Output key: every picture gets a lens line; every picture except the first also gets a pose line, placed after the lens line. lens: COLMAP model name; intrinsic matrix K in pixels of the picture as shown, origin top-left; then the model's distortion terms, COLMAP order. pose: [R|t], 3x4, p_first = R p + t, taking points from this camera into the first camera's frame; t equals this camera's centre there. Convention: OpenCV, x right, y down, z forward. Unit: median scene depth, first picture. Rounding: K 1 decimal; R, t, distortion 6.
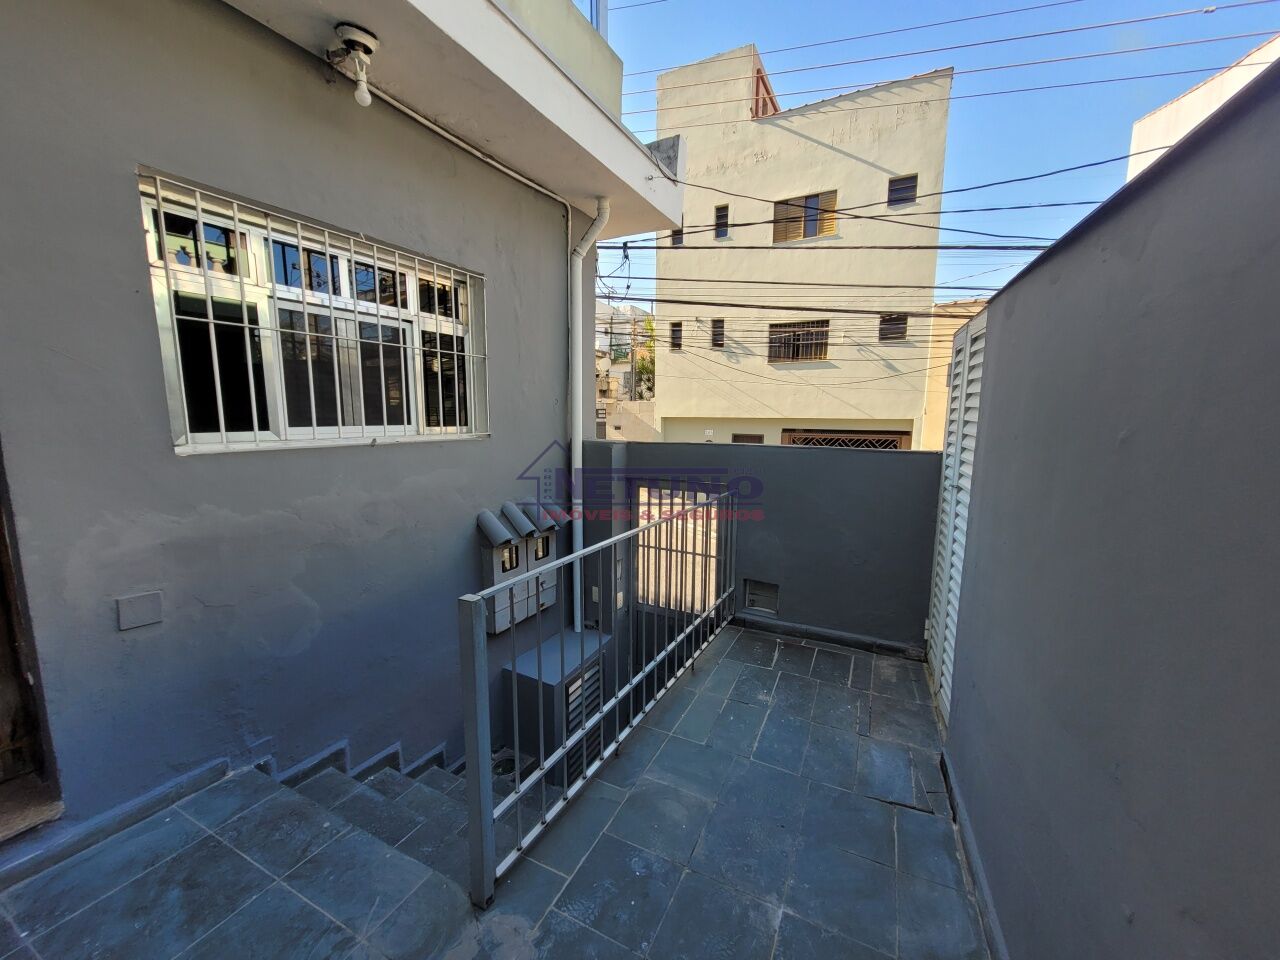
lens RADIAL K [[498.1, 0, 639.8], [0, 498.1, 481.4], [0, 0, 1]] dist [0.005299, 0.000258]
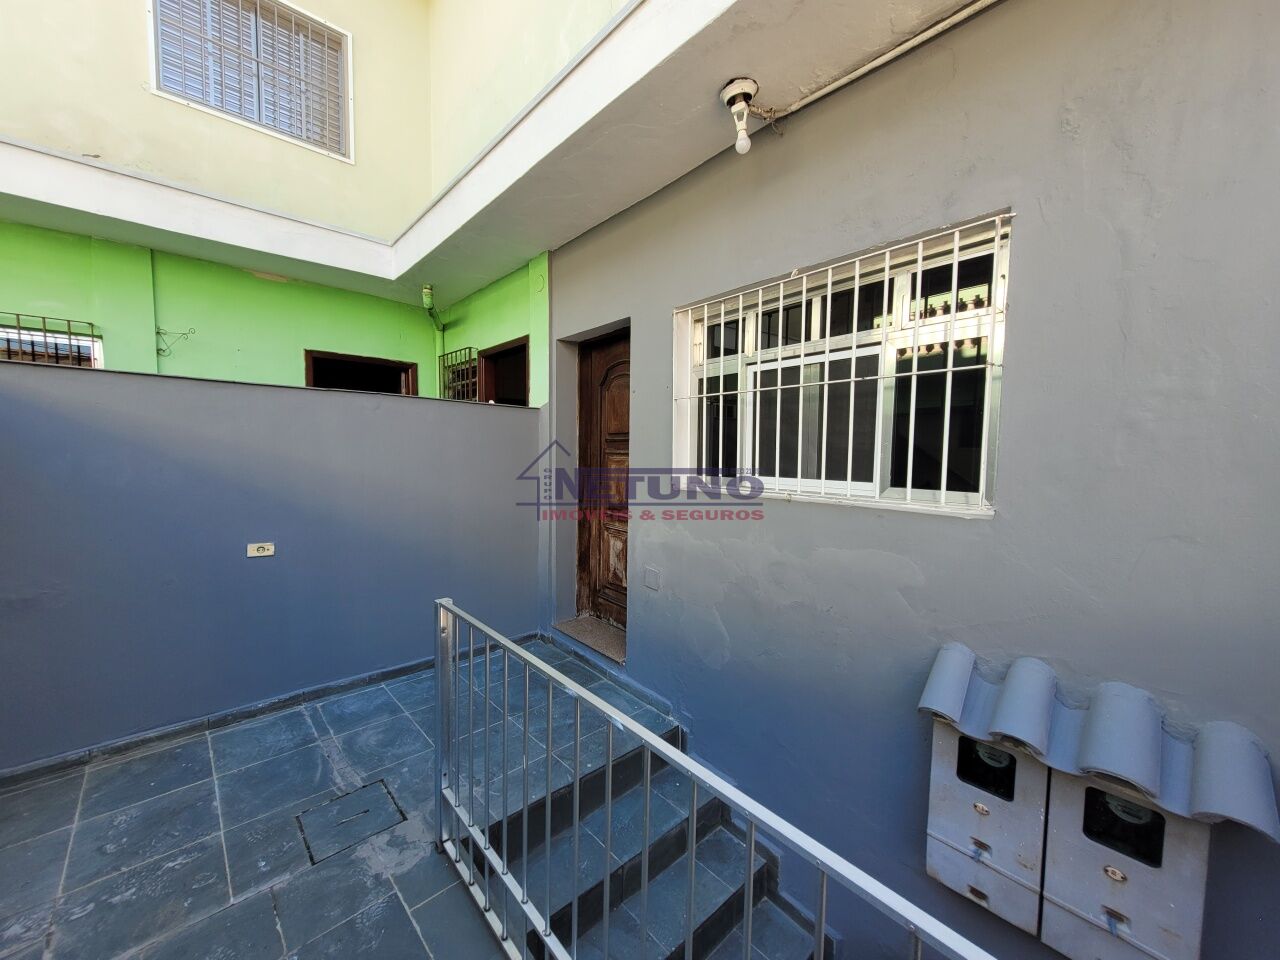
lens RADIAL K [[498.1, 0, 641.1], [0, 498.1, 480.4], [0, 0, 1]] dist [0.005299, 0.000258]
pose [[-0.346675, 0.045250, -0.936893, 0.407488], [-0.141879, 0.984814, 0.100063, -0.165022], [0.927193, 0.167614, -0.334990, 1.078192]]
